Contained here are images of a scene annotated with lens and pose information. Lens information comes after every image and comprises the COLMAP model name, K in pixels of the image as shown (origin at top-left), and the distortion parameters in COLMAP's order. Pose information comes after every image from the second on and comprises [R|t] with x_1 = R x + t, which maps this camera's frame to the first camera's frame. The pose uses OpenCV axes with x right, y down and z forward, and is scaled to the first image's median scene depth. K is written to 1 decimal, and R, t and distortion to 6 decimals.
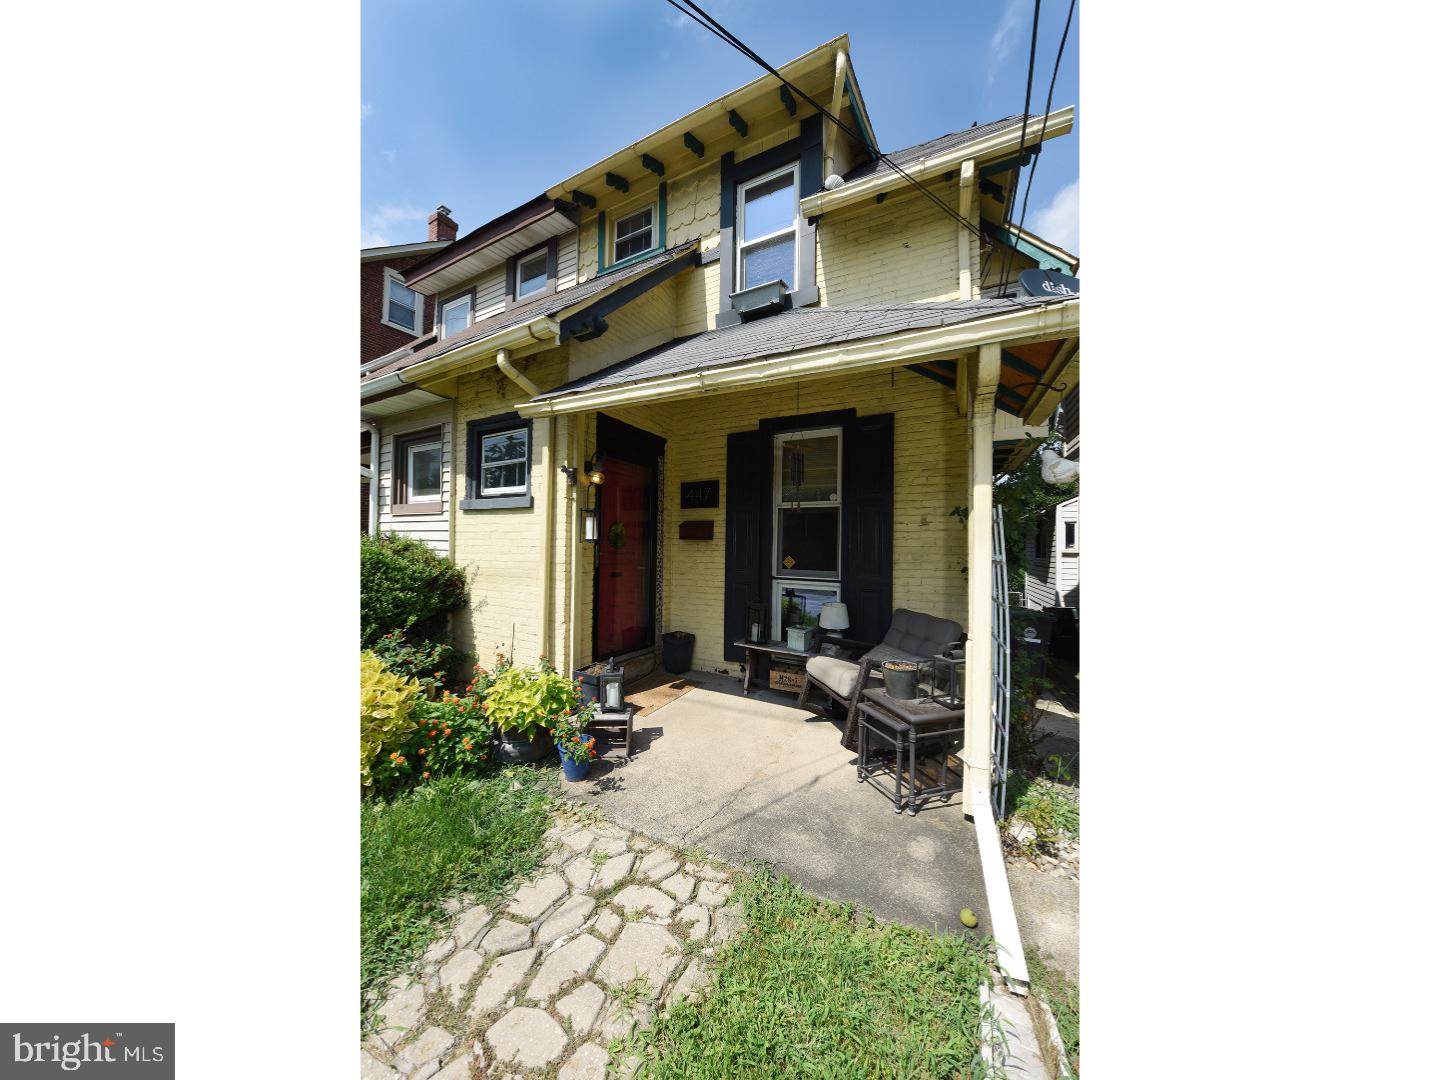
lens RADIAL K [[429.4, 0, 720.0], [0, 429.4, 540.0], [0, 0, 1]] dist [-0.019332, -0.000003]
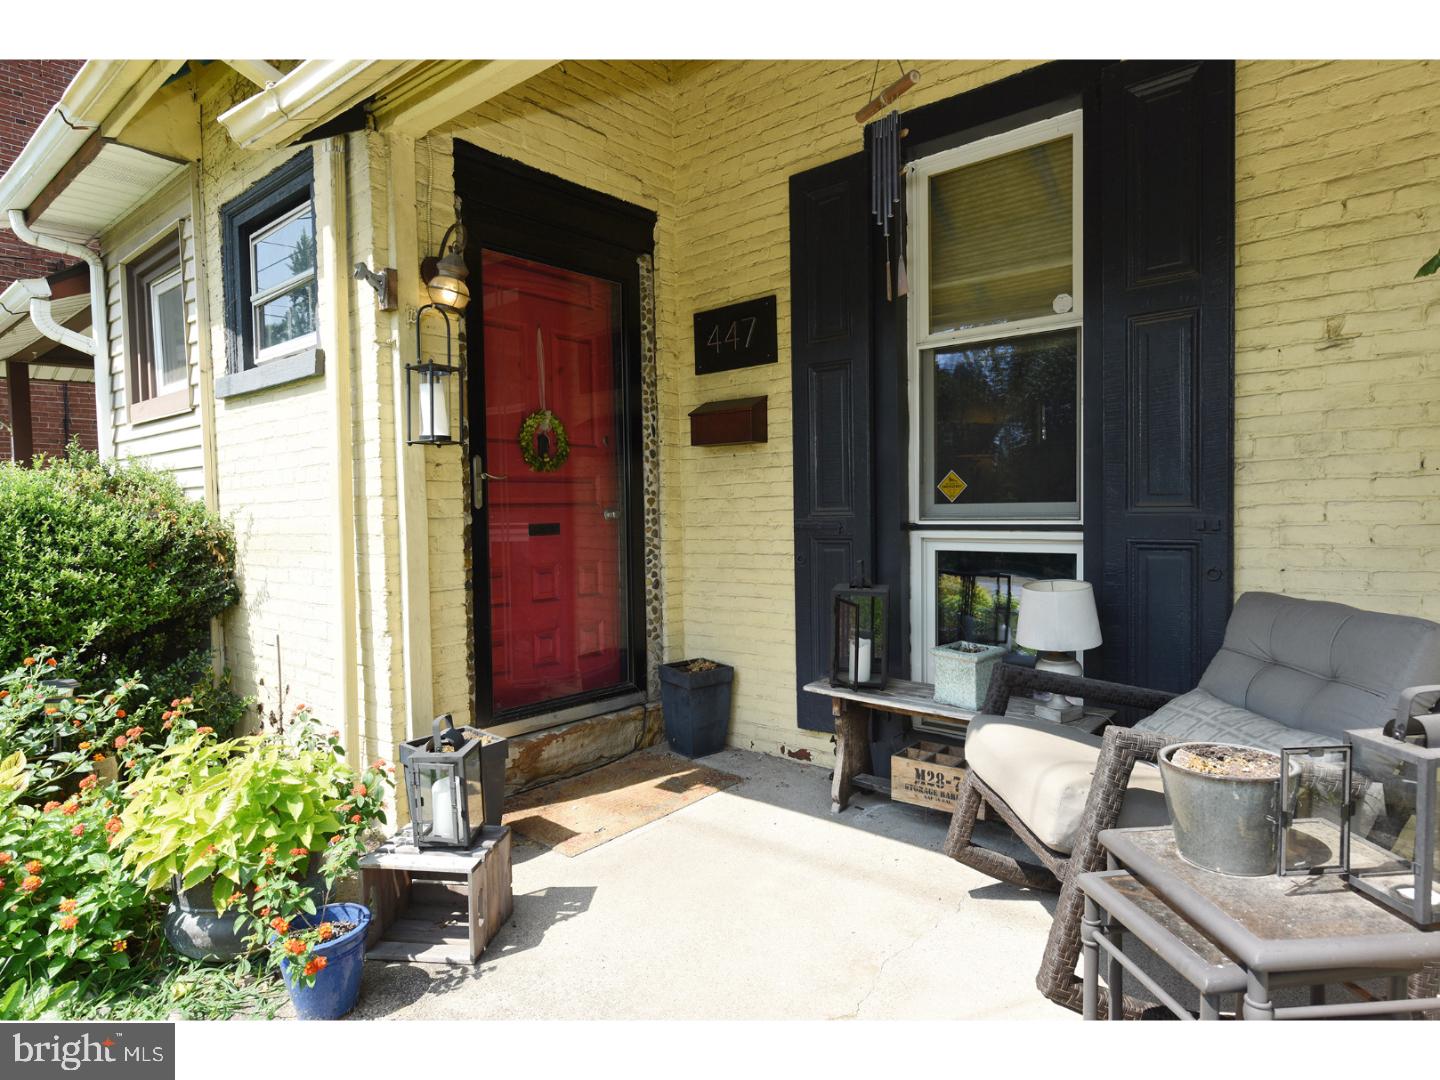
lens RADIAL K [[828.8, 0, 720.0], [0, 828.8, 540.0], [0, 0, 1]] dist [-0.002784, -0.002463]
pose [[0.975838, -0.025375, -0.217019, 0.128575], [0.037290, 0.998003, 0.050984, 0.059760], [0.215291, -0.057845, 0.974835, 0.227060]]
